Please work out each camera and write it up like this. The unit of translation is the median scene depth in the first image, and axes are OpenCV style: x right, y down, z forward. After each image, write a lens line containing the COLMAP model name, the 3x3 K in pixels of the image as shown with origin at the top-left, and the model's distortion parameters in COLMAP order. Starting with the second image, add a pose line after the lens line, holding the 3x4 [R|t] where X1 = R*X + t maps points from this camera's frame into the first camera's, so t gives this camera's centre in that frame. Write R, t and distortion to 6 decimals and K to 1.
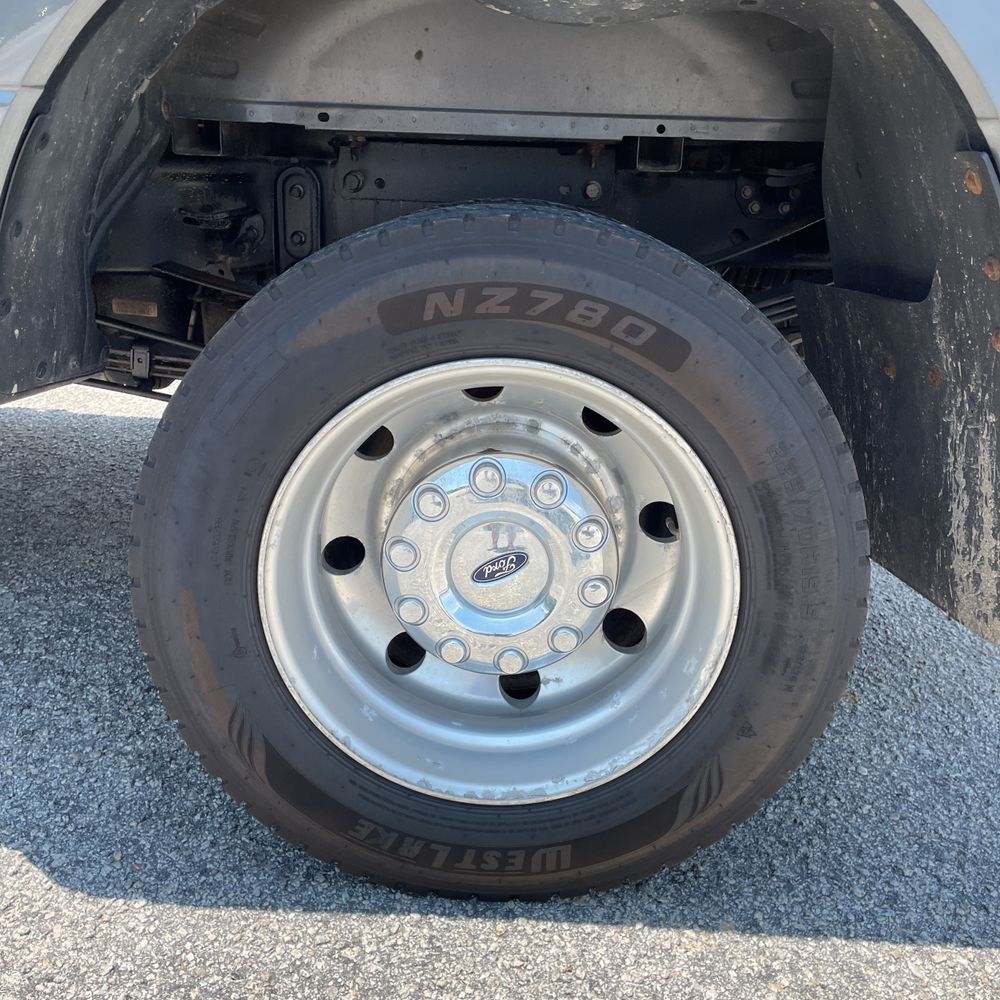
lens RADIAL K [[1008.6, 0, 505.7], [0, 1008.6, 497.9], [0, 0, 1]] dist [0.100845, -0.138049]
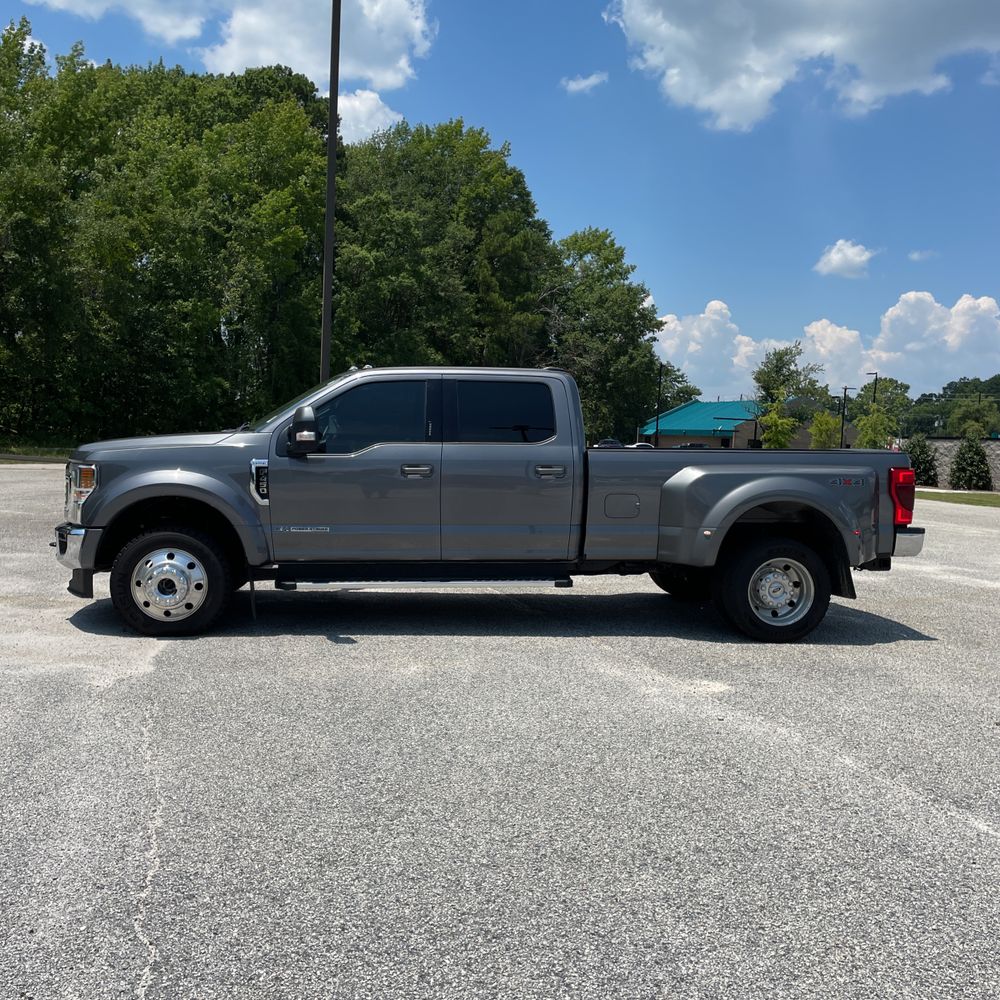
lens RADIAL K [[1008.6, 0, 505.7], [0, 1008.6, 497.9], [0, 0, 1]] dist [0.100845, -0.138049]
pose [[0.988635, -0.026966, 0.147895, -2.715469], [0.062648, 0.968189, -0.242252, 0.981842], [-0.136658, 0.248764, 0.958875, -5.263426]]
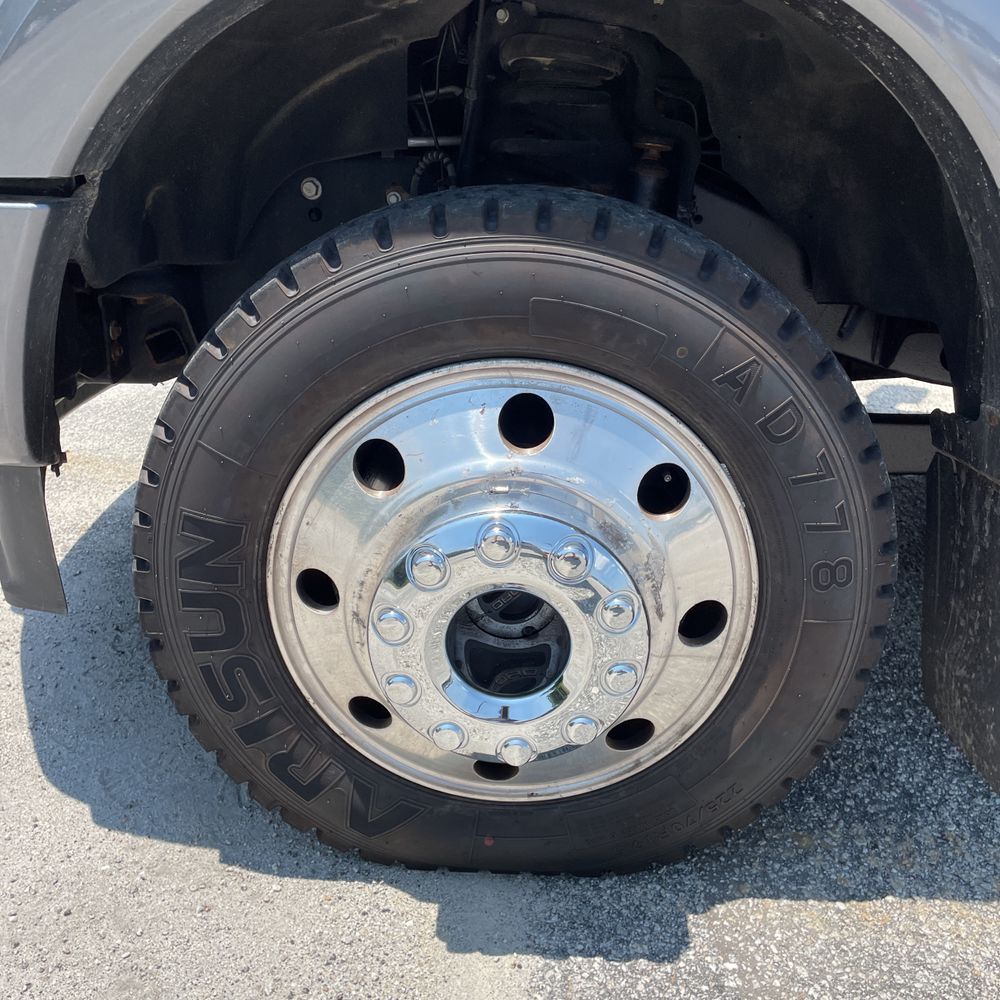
lens RADIAL K [[1008.6, 0, 505.7], [0, 1008.6, 497.9], [0, 0, 1]] dist [0.100845, -0.138049]
pose [[0.999928, -0.011775, -0.002336, -3.821702], [0.011894, 0.998134, 0.059897, -0.268236], [0.001626, -0.059920, 0.998202, 0.102388]]
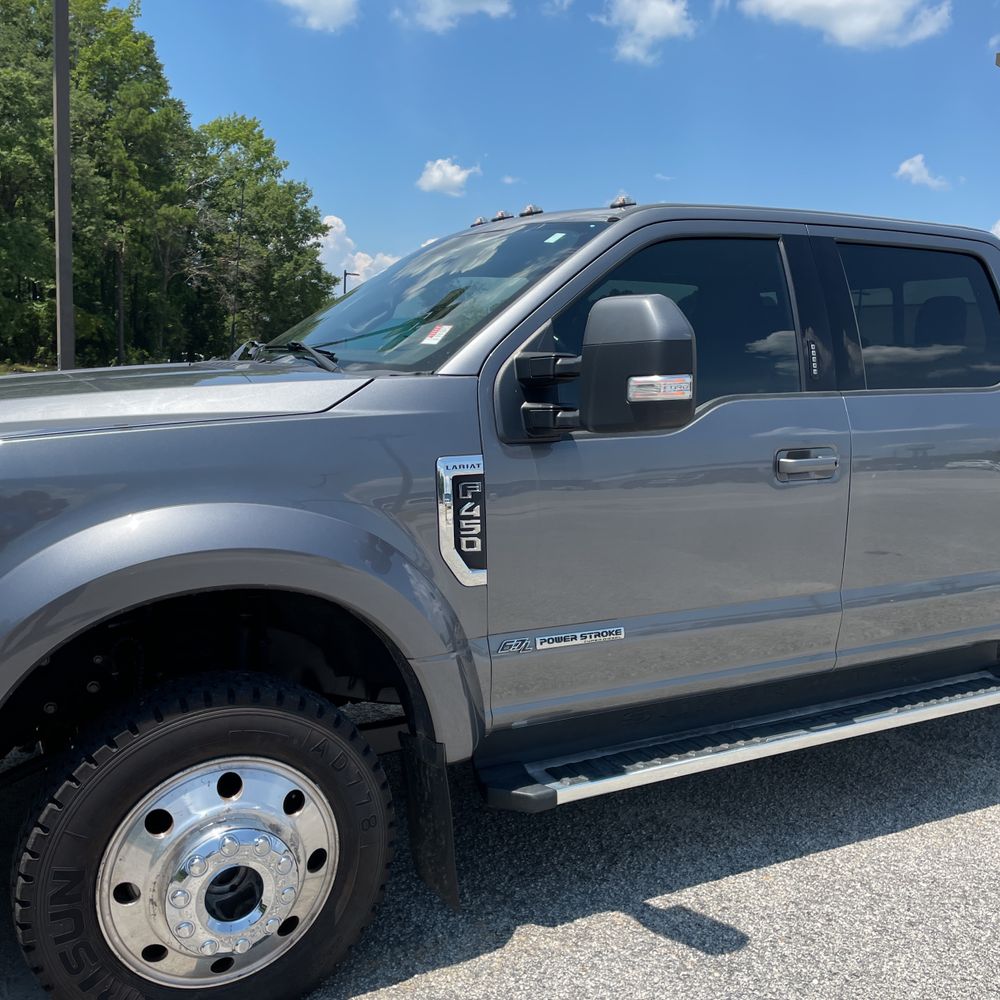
lens RADIAL K [[1008.6, 0, 505.7], [0, 1008.6, 497.9], [0, 0, 1]] dist [0.100845, -0.138049]
pose [[0.870682, -0.089148, 0.483701, -4.223716], [0.166290, 0.978880, -0.118918, -0.490667], [-0.462884, 0.183974, 0.867117, -1.010948]]
